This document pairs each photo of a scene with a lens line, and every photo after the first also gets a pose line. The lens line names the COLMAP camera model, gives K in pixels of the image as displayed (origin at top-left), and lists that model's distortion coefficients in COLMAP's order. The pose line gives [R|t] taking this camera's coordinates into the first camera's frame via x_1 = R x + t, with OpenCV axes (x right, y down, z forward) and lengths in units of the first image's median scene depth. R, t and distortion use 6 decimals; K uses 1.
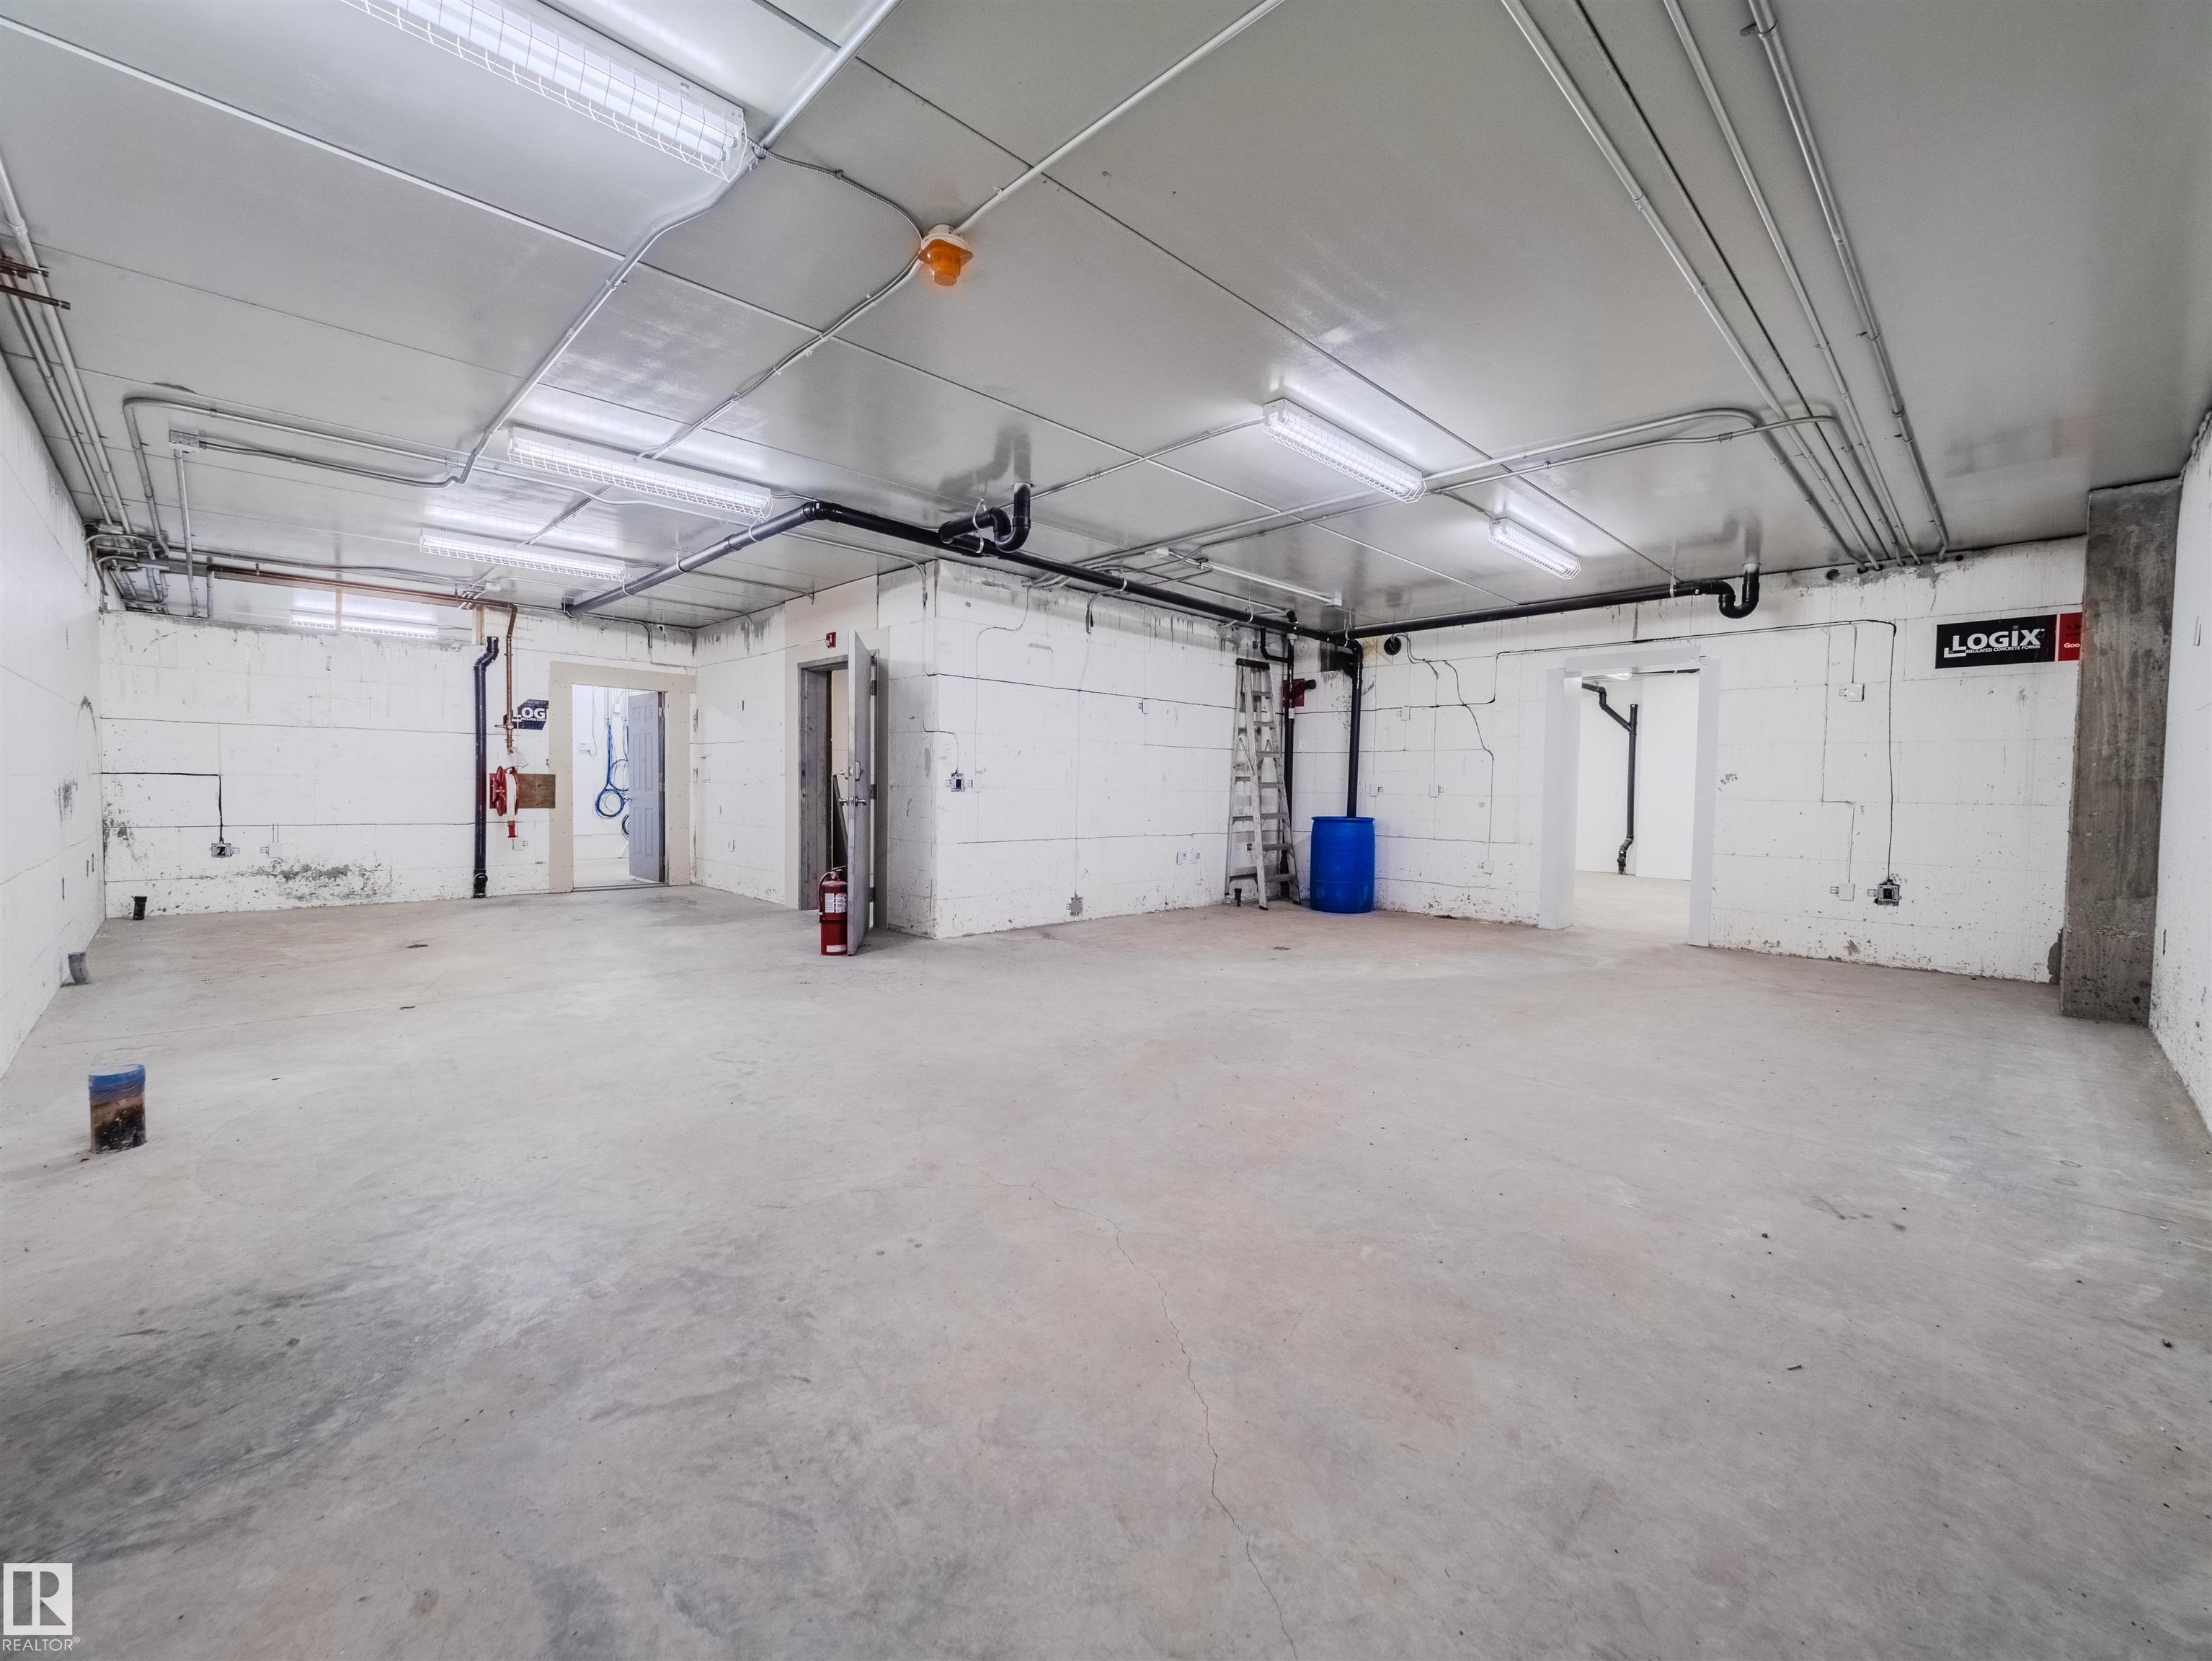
lens RADIAL K [[911.1, 0, 1097.9], [0, 911.1, 827.6], [0, 0, 1]] dist [-0.008273, -0.000344]
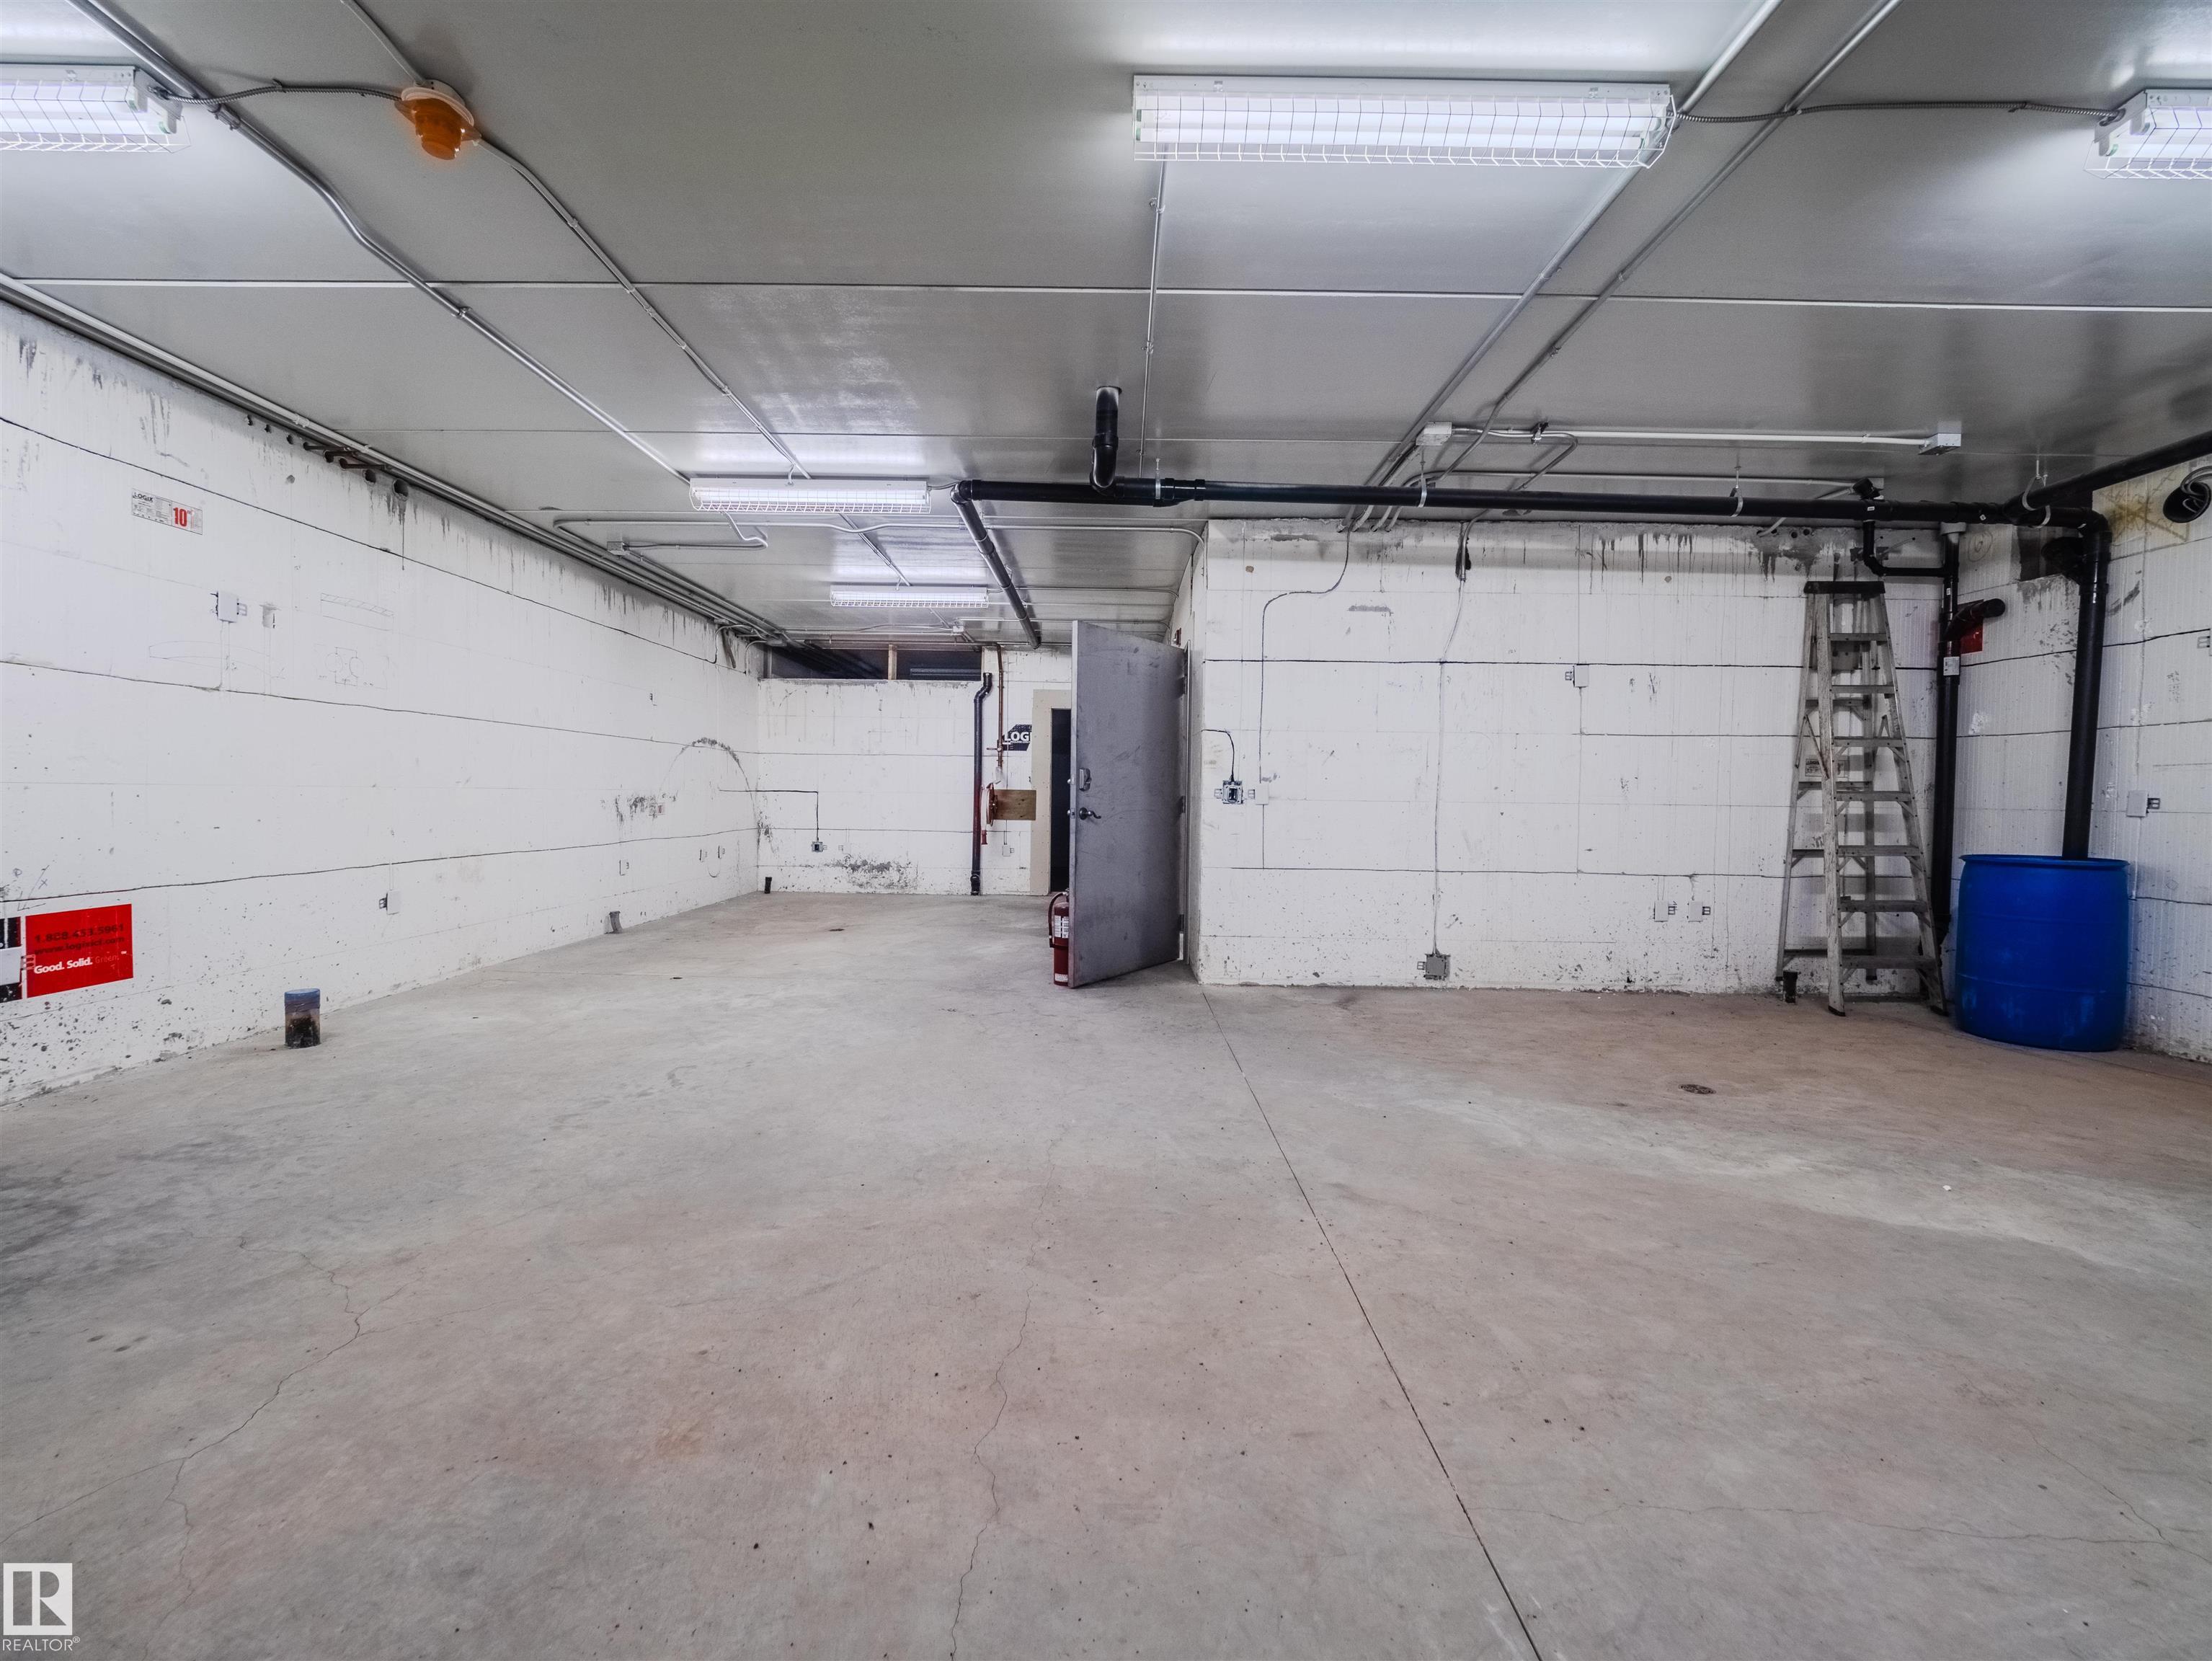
lens RADIAL K [[911.1, 0, 1100.5], [0, 911.1, 829.3], [0, 0, 1]] dist [-0.008273, -0.000344]
pose [[0.707188, 0.020191, -0.706737, 0.269553], [-0.033663, 0.999420, -0.005131, -0.007559], [0.706223, 0.027419, 0.707458, 0.286628]]
